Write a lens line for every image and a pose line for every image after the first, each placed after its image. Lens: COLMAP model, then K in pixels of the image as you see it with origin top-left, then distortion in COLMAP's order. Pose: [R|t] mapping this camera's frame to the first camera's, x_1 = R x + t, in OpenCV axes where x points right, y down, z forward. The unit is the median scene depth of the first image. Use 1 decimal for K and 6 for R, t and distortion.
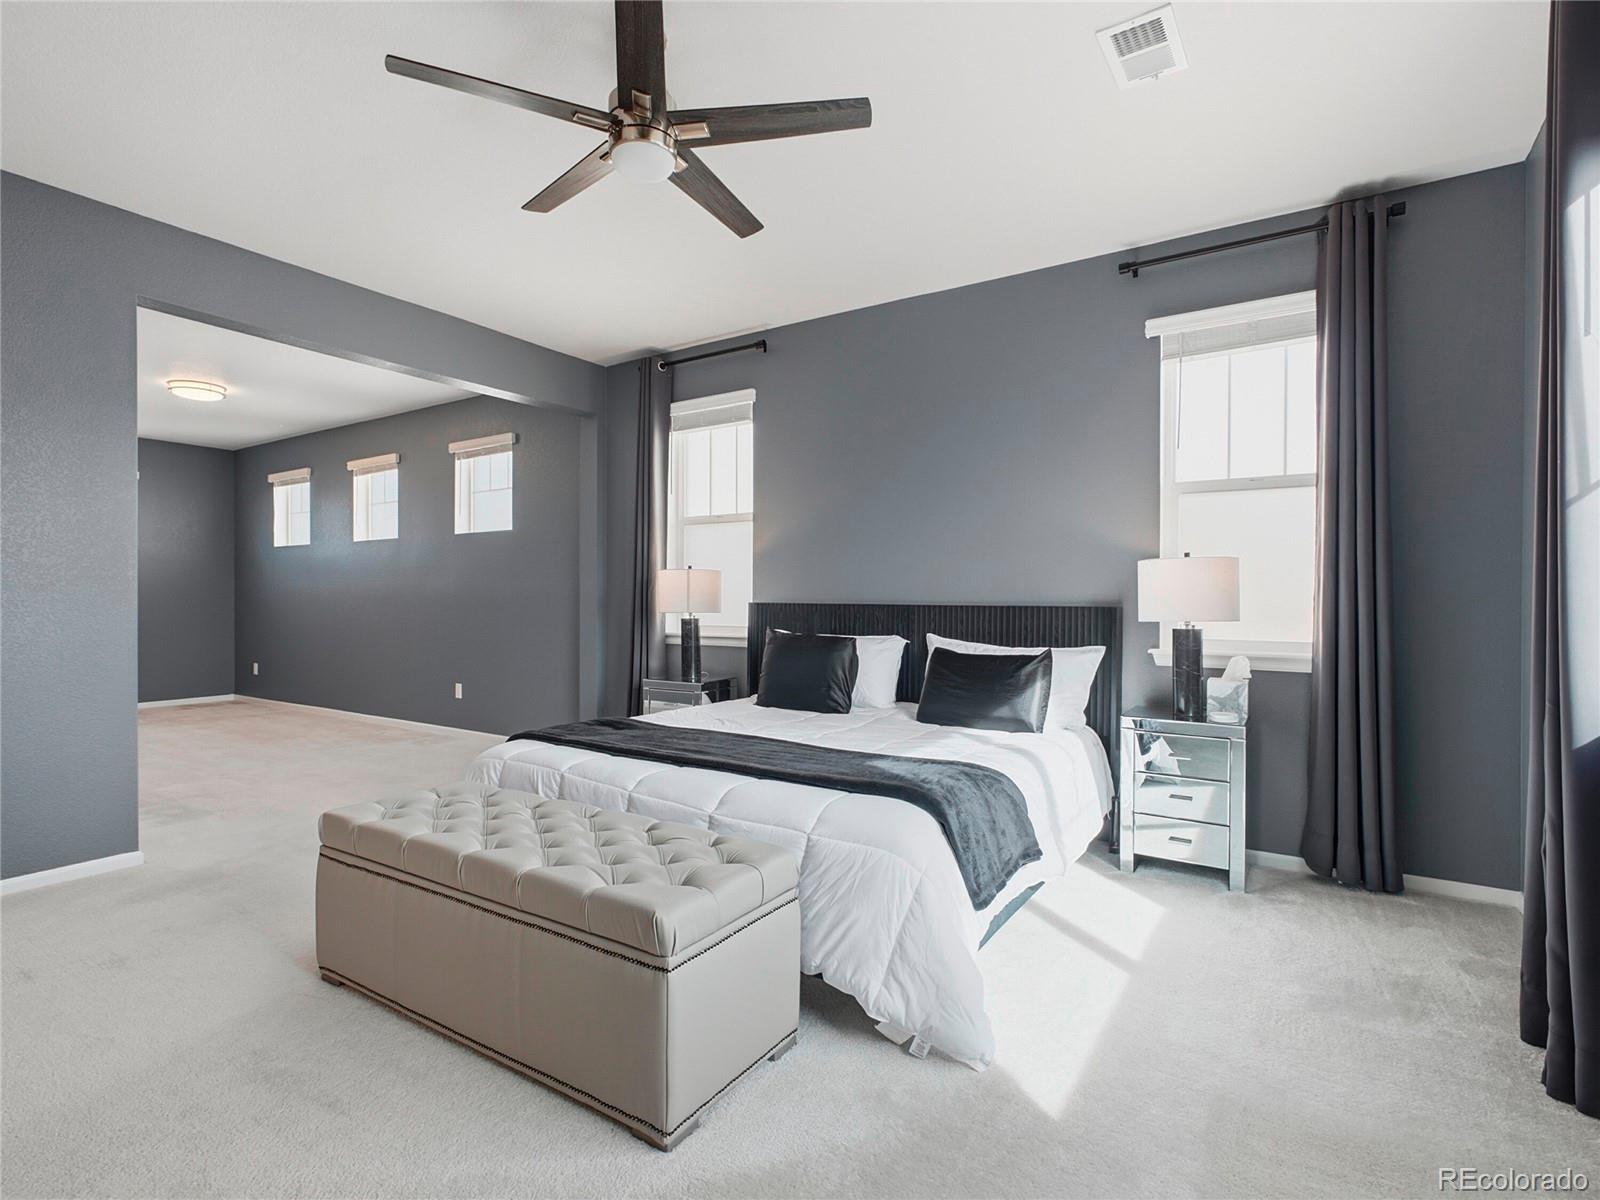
lens RADIAL K [[785.3, 0, 800.0], [0, 785.3, 600.0], [0, 0, 1]] dist [0.002962, 0.000296]
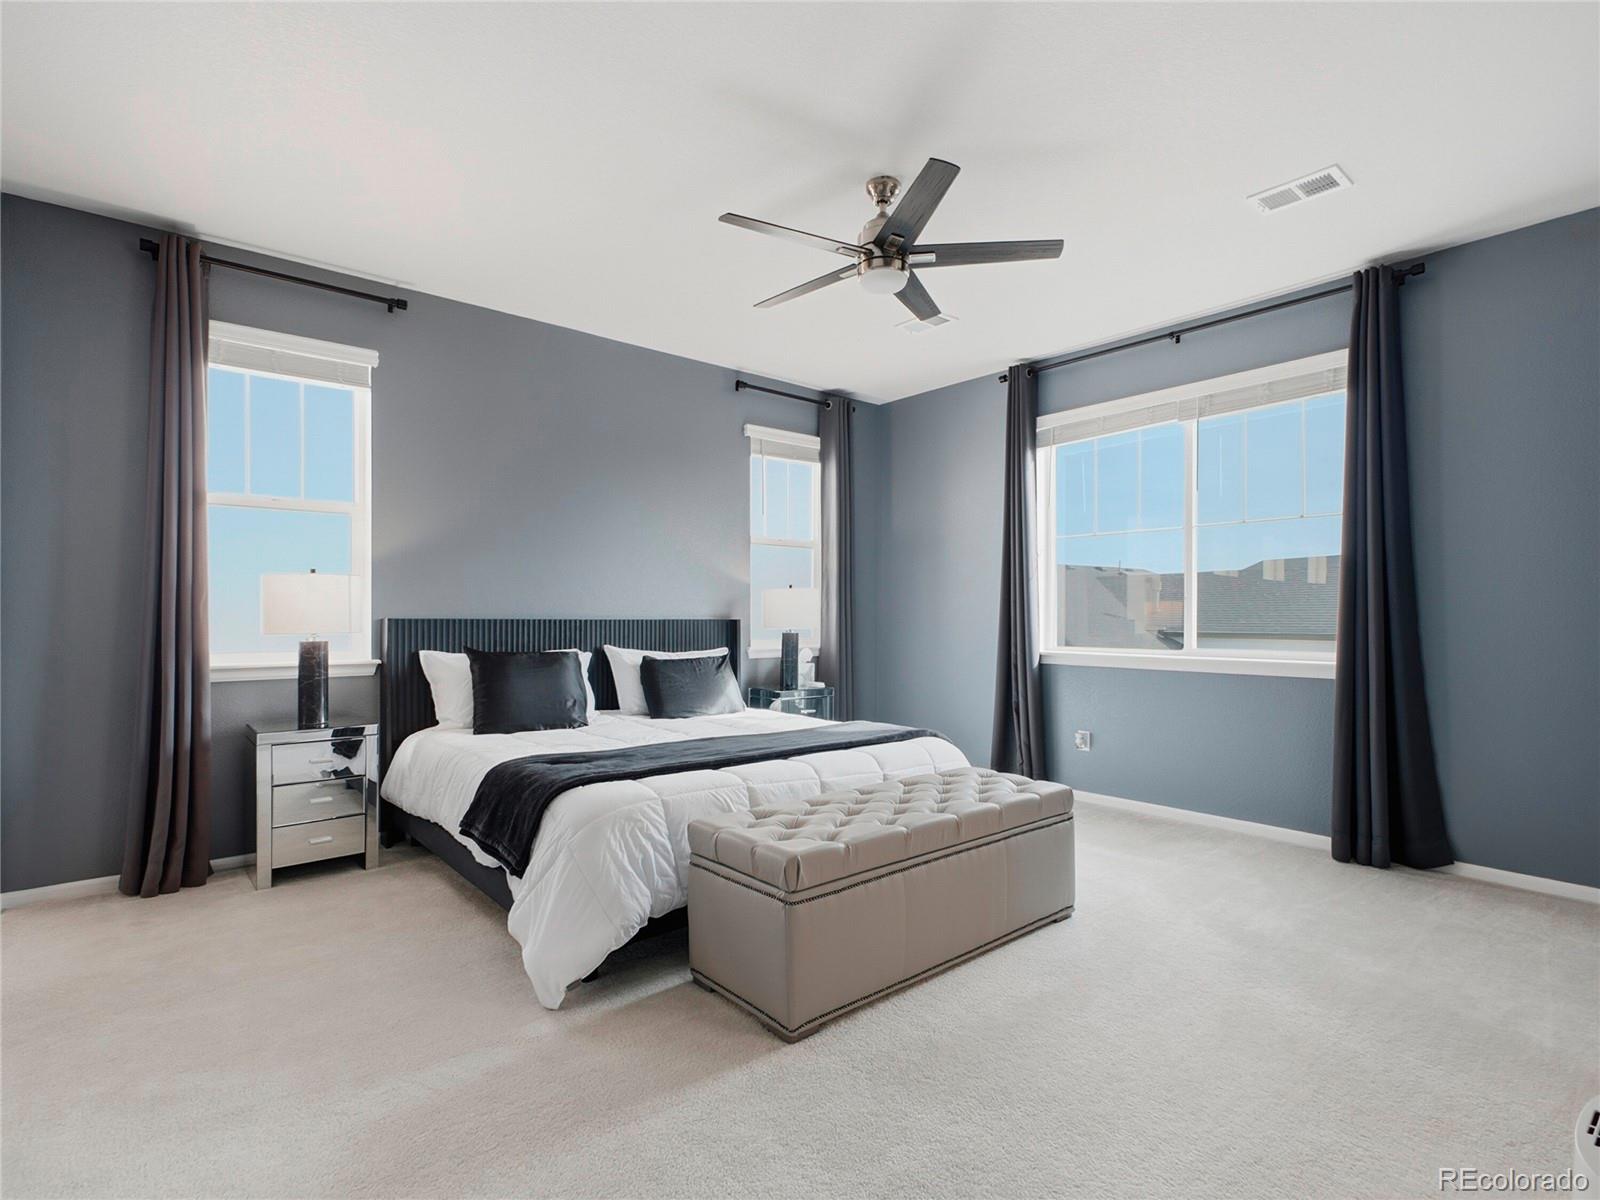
lens RADIAL K [[785.3, 0, 800.0], [0, 785.3, 600.0], [0, 0, 1]] dist [0.002962, 0.000296]
pose [[0.288442, 0.014947, 0.957381, -0.706969], [0.006654, 0.999823, -0.017615, 0.001276], [-0.957474, 0.011452, 0.288292, 0.364678]]
